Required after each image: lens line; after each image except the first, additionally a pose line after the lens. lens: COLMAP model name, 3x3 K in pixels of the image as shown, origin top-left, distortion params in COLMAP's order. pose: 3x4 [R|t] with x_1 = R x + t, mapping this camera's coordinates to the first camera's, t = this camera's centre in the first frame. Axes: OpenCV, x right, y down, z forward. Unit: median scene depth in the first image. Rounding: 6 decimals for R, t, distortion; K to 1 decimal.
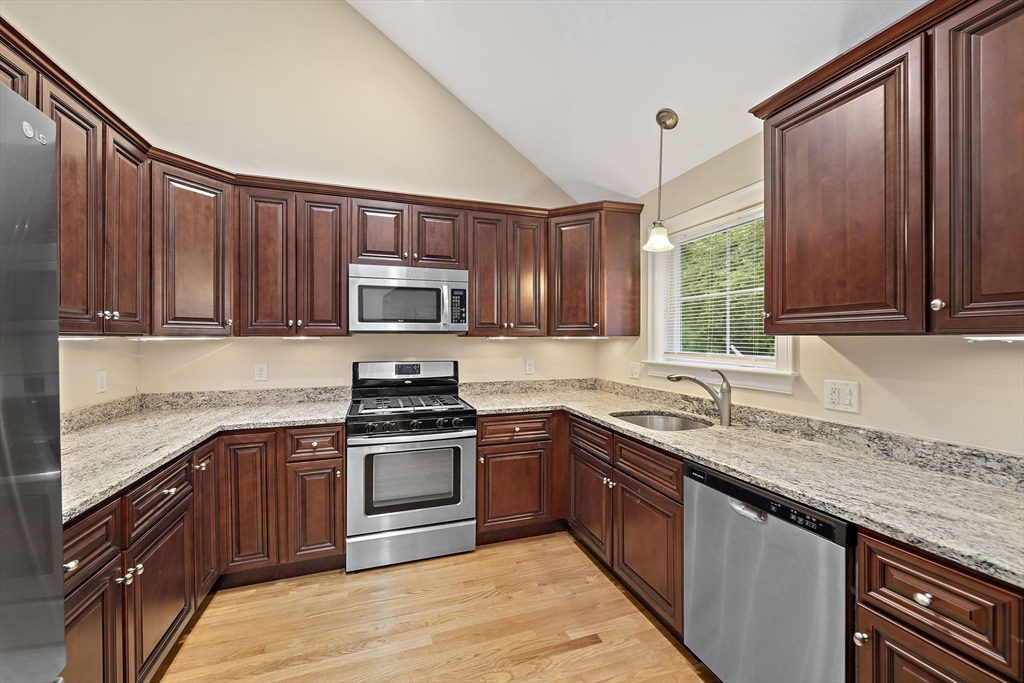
lens RADIAL K [[396.2, 0, 511.0], [0, 396.2, 335.9], [0, 0, 1]] dist [-0.007064, 0.000283]
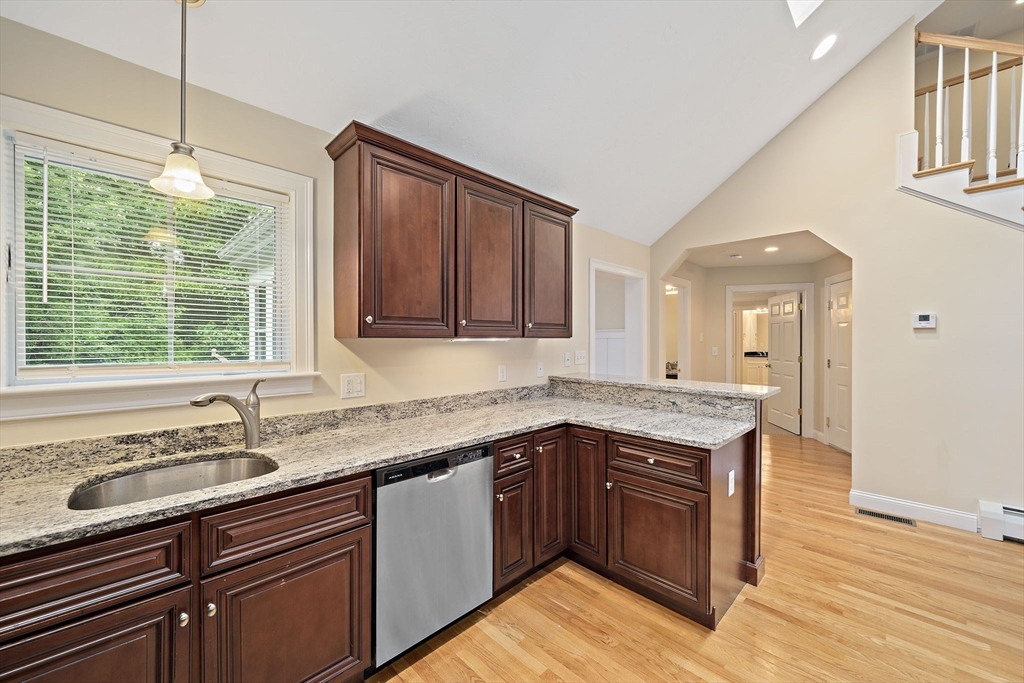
lens RADIAL K [[396.2, 0, 509.8], [0, 396.2, 343.7], [0, 0, 1]] dist [-0.007064, 0.000283]
pose [[-0.441435, -0.009160, 0.897246, -0.371493], [-0.005251, 0.999957, 0.007625, 0.004046], [-0.897278, -0.001345, -0.441465, 0.792062]]
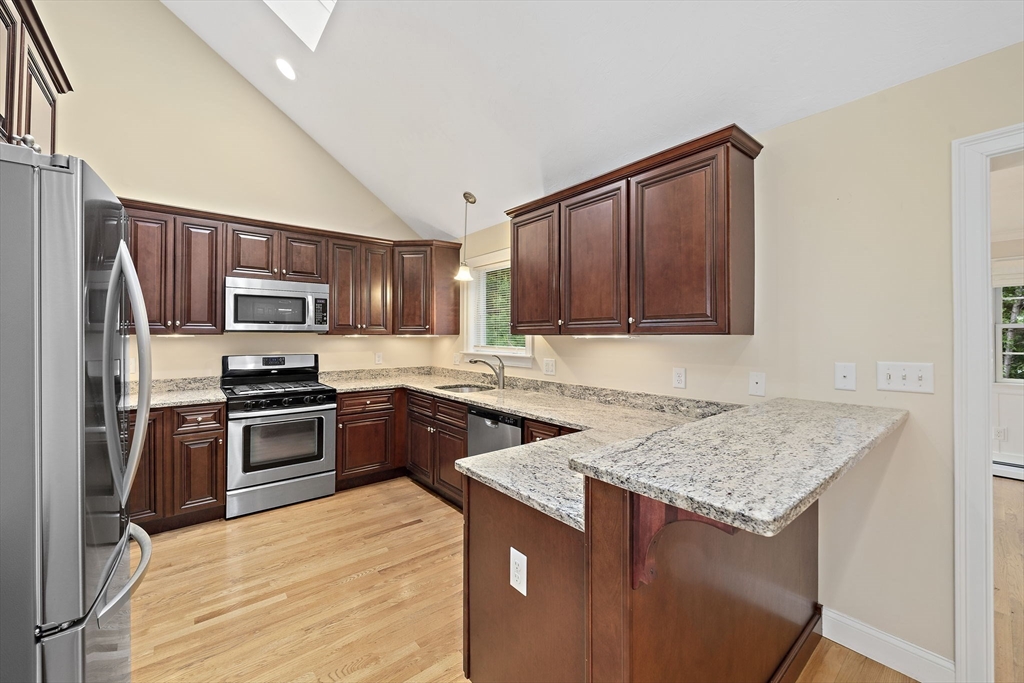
lens RADIAL K [[396.2, 0, 513.1], [0, 396.2, 334.7], [0, 0, 1]] dist [-0.007064, 0.000283]
pose [[0.933658, 0.002717, 0.358155, -0.008194], [-0.003720, 0.999991, 0.002110, -0.004366], [-0.358146, -0.003302, 0.933660, -0.515470]]
